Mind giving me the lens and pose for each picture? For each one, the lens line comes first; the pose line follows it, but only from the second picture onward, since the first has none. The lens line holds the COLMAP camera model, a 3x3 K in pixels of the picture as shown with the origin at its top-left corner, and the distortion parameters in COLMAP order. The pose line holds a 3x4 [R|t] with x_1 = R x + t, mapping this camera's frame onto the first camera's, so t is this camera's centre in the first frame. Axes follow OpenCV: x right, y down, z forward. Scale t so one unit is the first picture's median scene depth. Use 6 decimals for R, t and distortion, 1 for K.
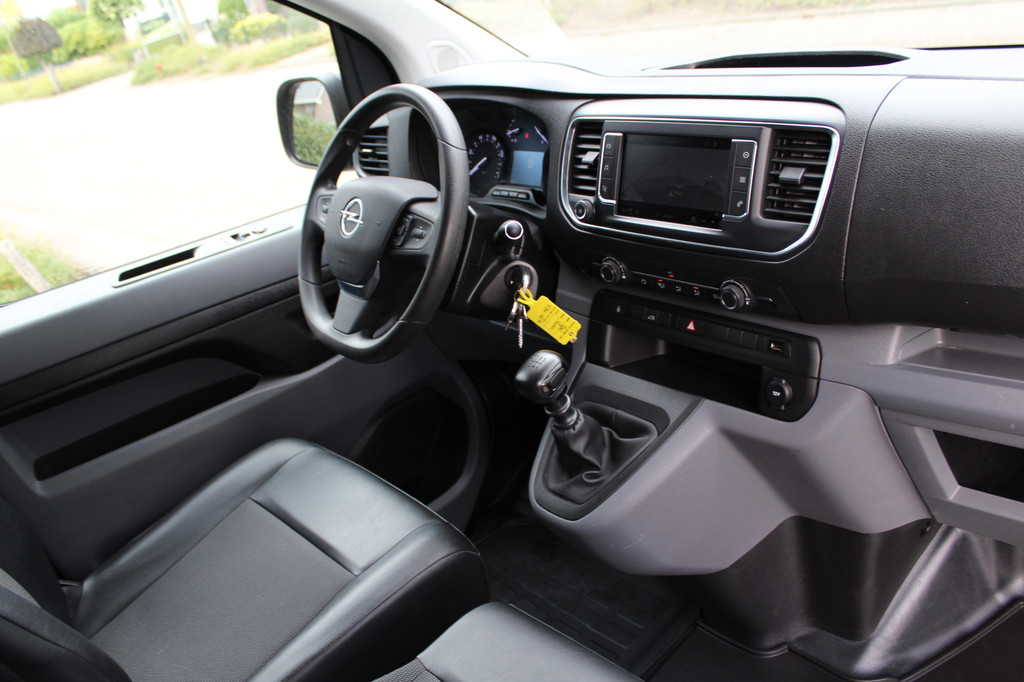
lens RADIAL K [[887.2, 0, 512.0], [0, 887.2, 341.0], [0, 0, 1]] dist [-0.108123, 0.133377]
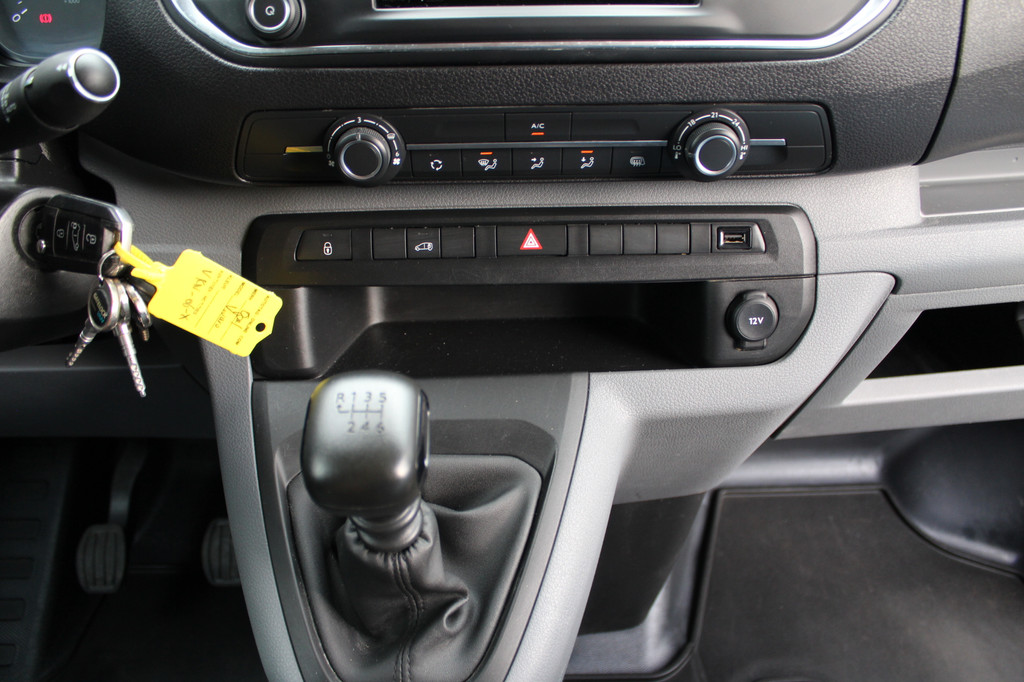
lens RADIAL K [[840.2, 0, 512.0], [0, 840.2, 341.0], [0, 0, 1]] dist [-0.166477, 0.139767]
pose [[0.621905, -0.265404, 0.736746, -0.163260], [0.223068, 0.961879, 0.158209, -0.040142], [-0.750649, 0.065954, 0.657401, 0.708544]]
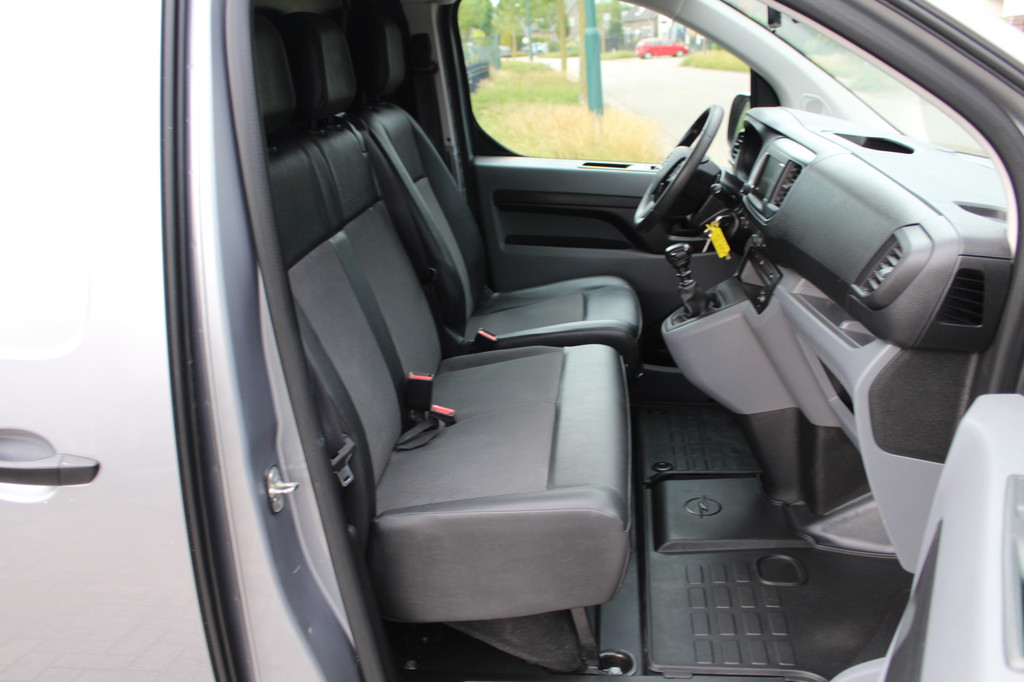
lens RADIAL K [[887.2, 0, 512.0], [0, 887.2, 341.0], [0, 0, 1]] dist [-0.108123, 0.133377]
pose [[0.697253, 0.425931, -0.576560, 0.879326], [-0.427864, 0.892620, 0.141990, 0.082574], [0.575127, 0.147687, 0.804623, -0.695428]]
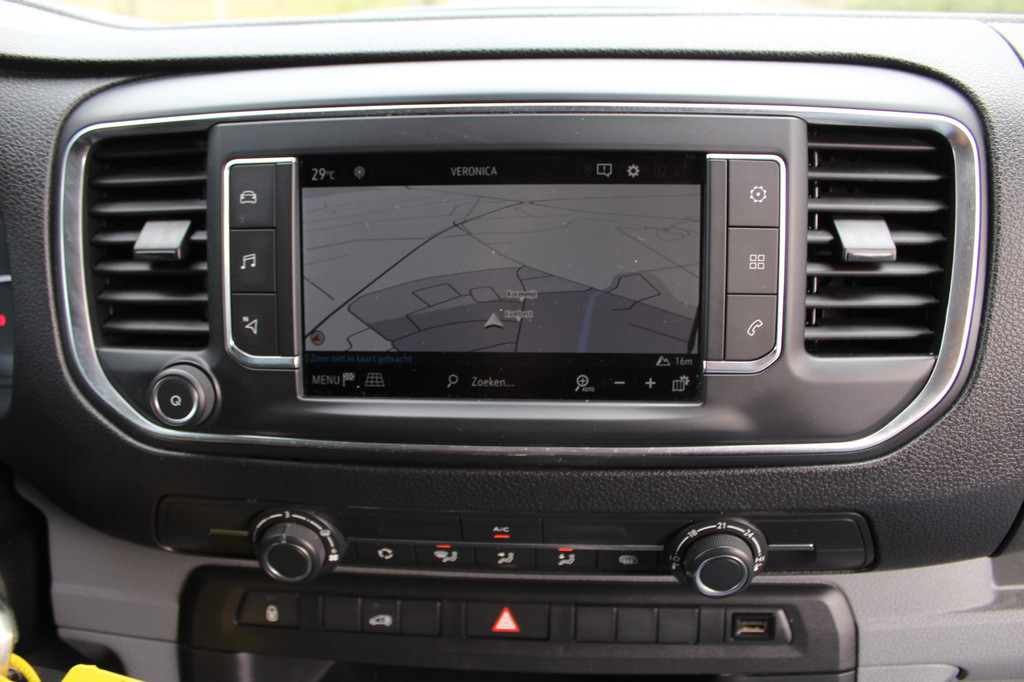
lens RADIAL K [[828.4, 0, 512.0], [0, 828.4, 341.0], [0, 0, 1]] dist [-0.172250, 0.141868]
pose [[0.690515, -0.147178, 0.708186, -0.045897], [0.199058, 0.979941, 0.009564, -0.149749], [-0.695389, 0.134366, 0.705961, 0.715339]]
